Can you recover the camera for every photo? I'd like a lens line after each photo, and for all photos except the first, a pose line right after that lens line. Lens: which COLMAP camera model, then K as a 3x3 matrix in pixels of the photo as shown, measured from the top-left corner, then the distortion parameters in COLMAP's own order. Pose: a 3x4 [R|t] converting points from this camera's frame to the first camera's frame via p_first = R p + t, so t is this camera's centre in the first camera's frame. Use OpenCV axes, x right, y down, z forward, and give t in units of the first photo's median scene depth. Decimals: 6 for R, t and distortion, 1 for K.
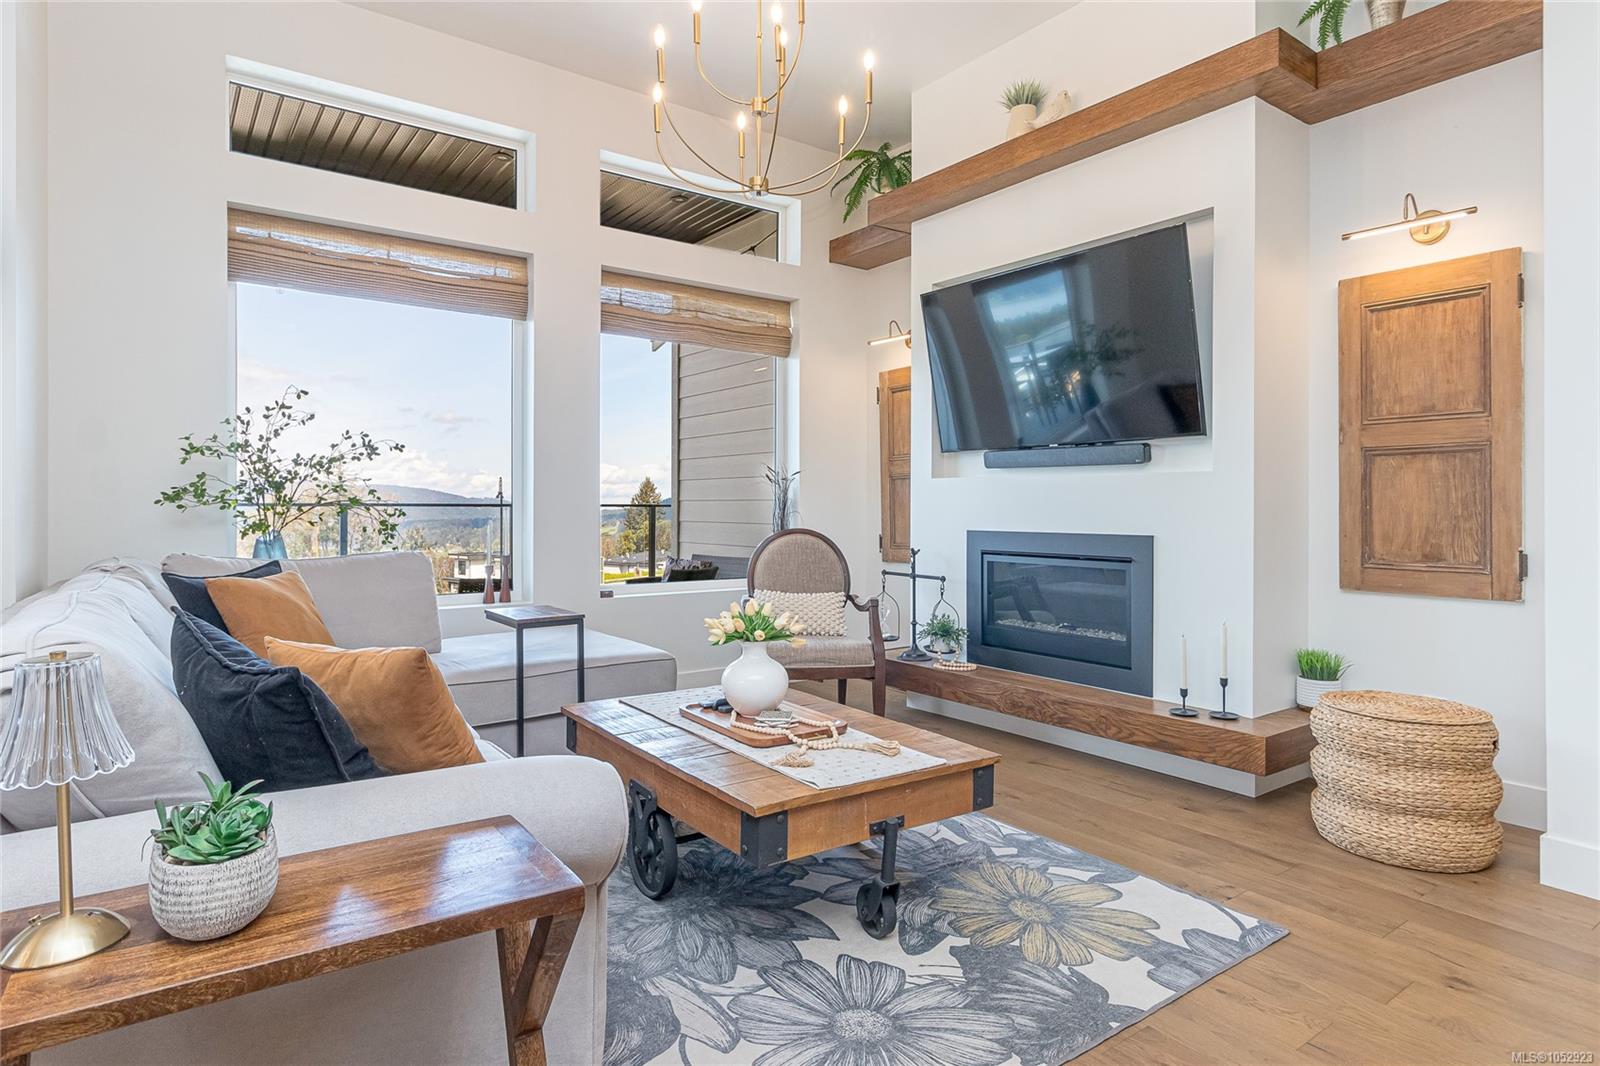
lens RADIAL K [[882.7, 0, 799.2], [0, 882.7, 499.7], [0, 0, 1]] dist [0.006384, 0.001892]
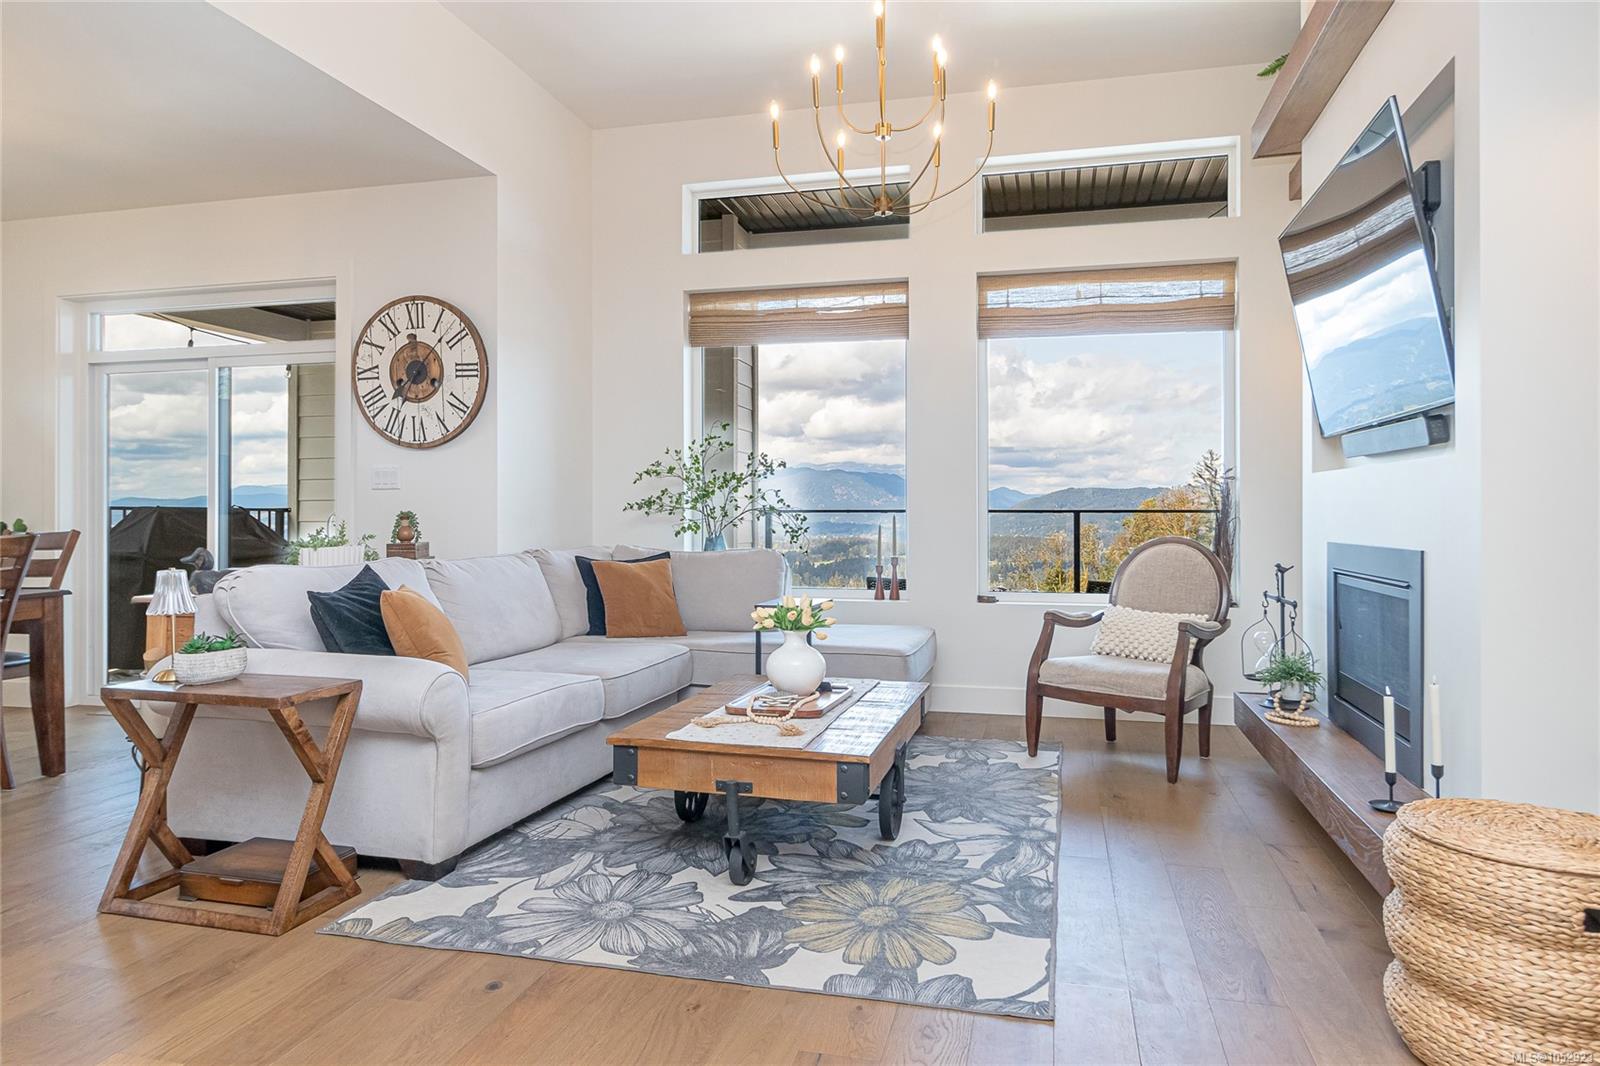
lens RADIAL K [[1020.4, 0, 797.3], [0, 1020.4, 500.2], [0, 0, 1]] dist [0.002822, -0.000103]
pose [[0.640520, -0.013128, -0.767829, 1.089305], [0.008381, 0.999914, -0.010106, 0.008898], [0.767896, 0.000038, 0.640575, 0.195222]]
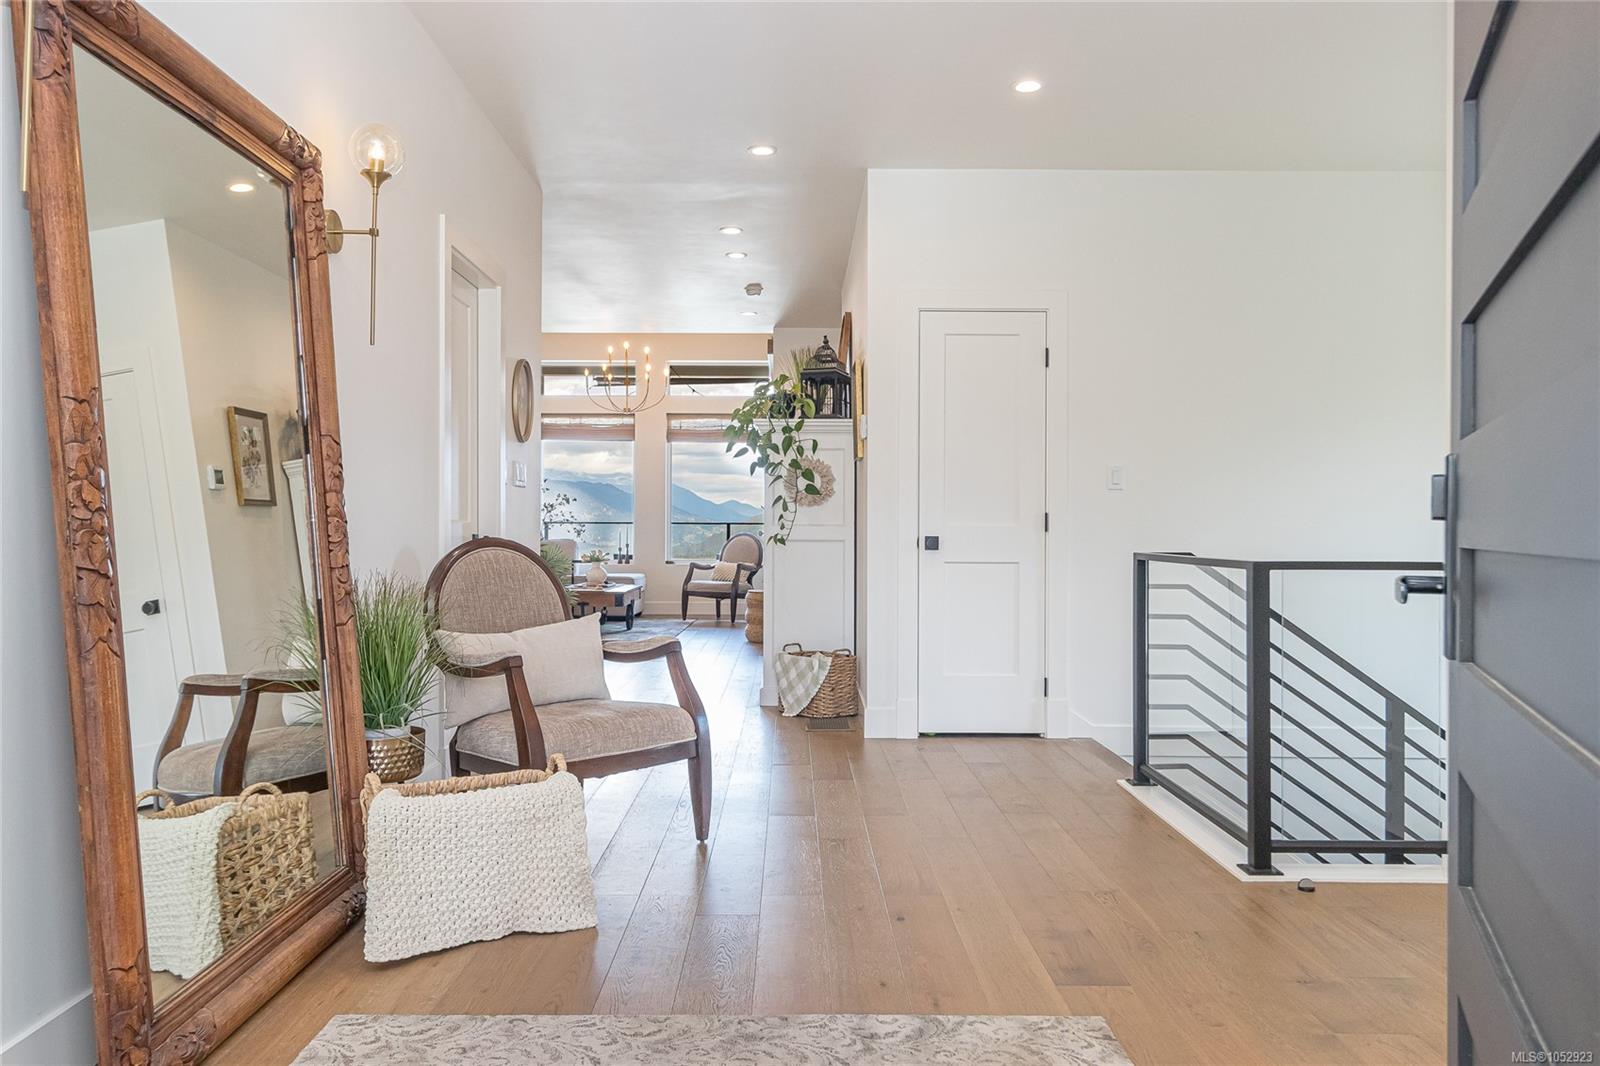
lens RADIAL K [[1146.2, 0, 796.2], [0, 1146.2, 513.5], [0, 0, 1]] dist [0.027374, -0.000330]
pose [[0.808998, -0.012024, -0.587689, 3.479237], [0.006238, 0.999910, -0.011871, 0.044717], [0.587779, 0.005938, 0.809000, -2.270810]]
